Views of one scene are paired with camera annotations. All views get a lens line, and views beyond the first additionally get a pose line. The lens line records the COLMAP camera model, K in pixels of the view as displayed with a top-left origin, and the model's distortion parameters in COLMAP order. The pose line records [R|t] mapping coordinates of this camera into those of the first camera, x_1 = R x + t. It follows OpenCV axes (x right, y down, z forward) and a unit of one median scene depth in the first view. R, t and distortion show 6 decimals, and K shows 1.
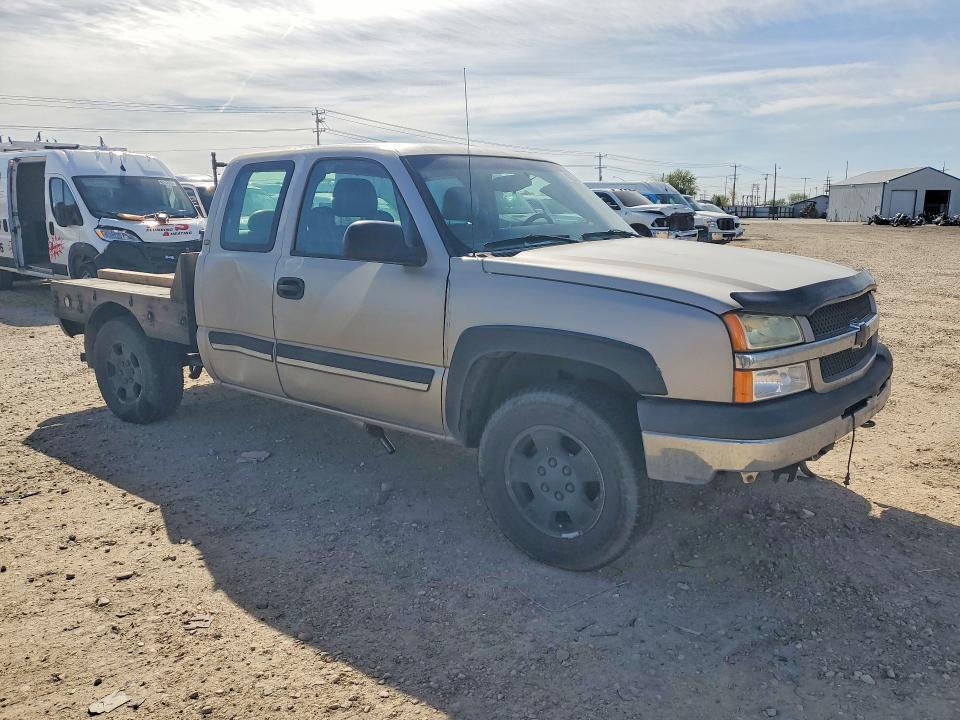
lens RADIAL K [[766.5, 0, 480.0], [0, 766.5, 360.0], [0, 0, 1]] dist [-0.006047, 0.001083]
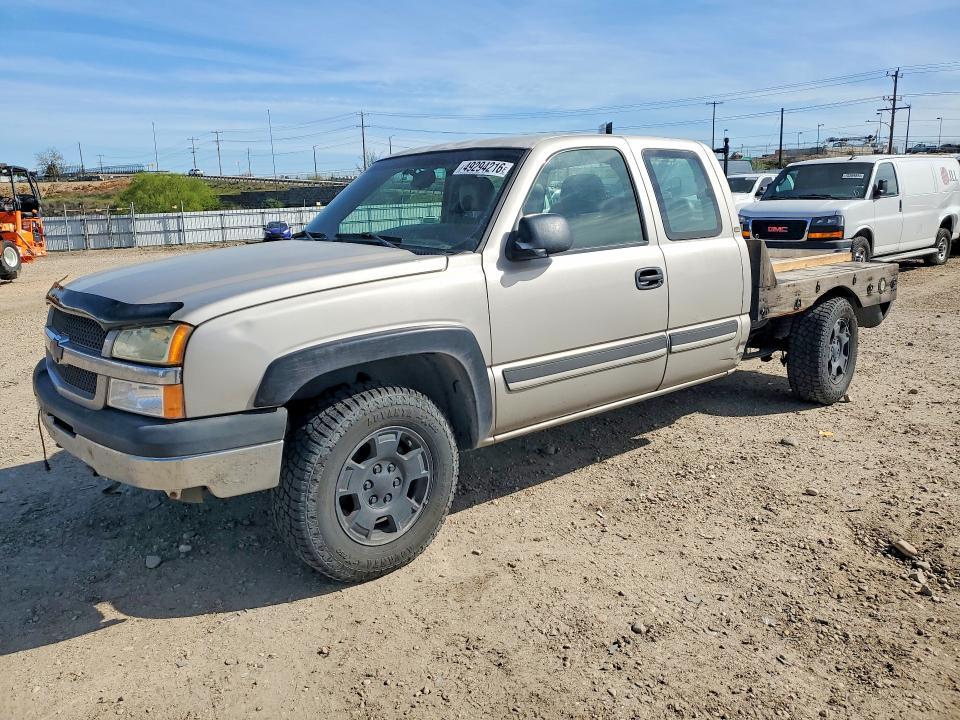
lens RADIAL K [[766.5, 0, 480.0], [0, 766.5, 360.0], [0, 0, 1]] dist [-0.006047, 0.001083]
pose [[-0.210562, 0.197076, -0.957510, 0.945128], [-0.150965, 0.961164, 0.231026, -0.219160], [0.965854, 0.193195, -0.172633, 1.229686]]
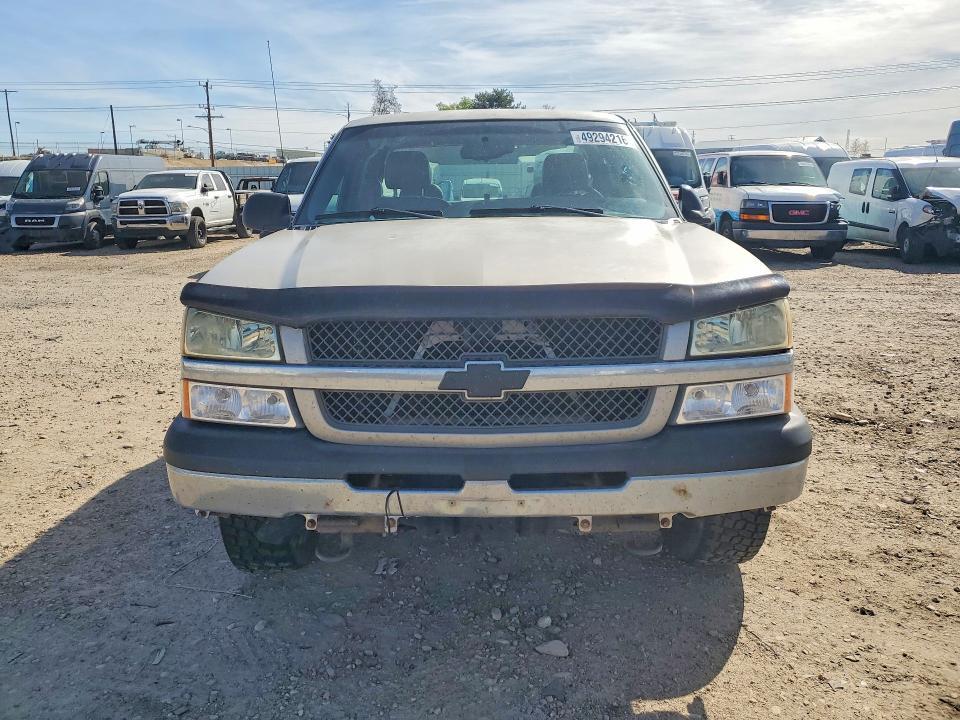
lens RADIAL K [[741.5, 0, 480.0], [0, 741.5, 360.0], [0, 0, 1]] dist [-0.002489, -0.000270]
pose [[0.605985, 0.166385, -0.777881, 0.709533], [-0.129736, 0.985460, 0.109718, -0.083529], [0.784825, 0.034432, 0.618760, 0.473915]]
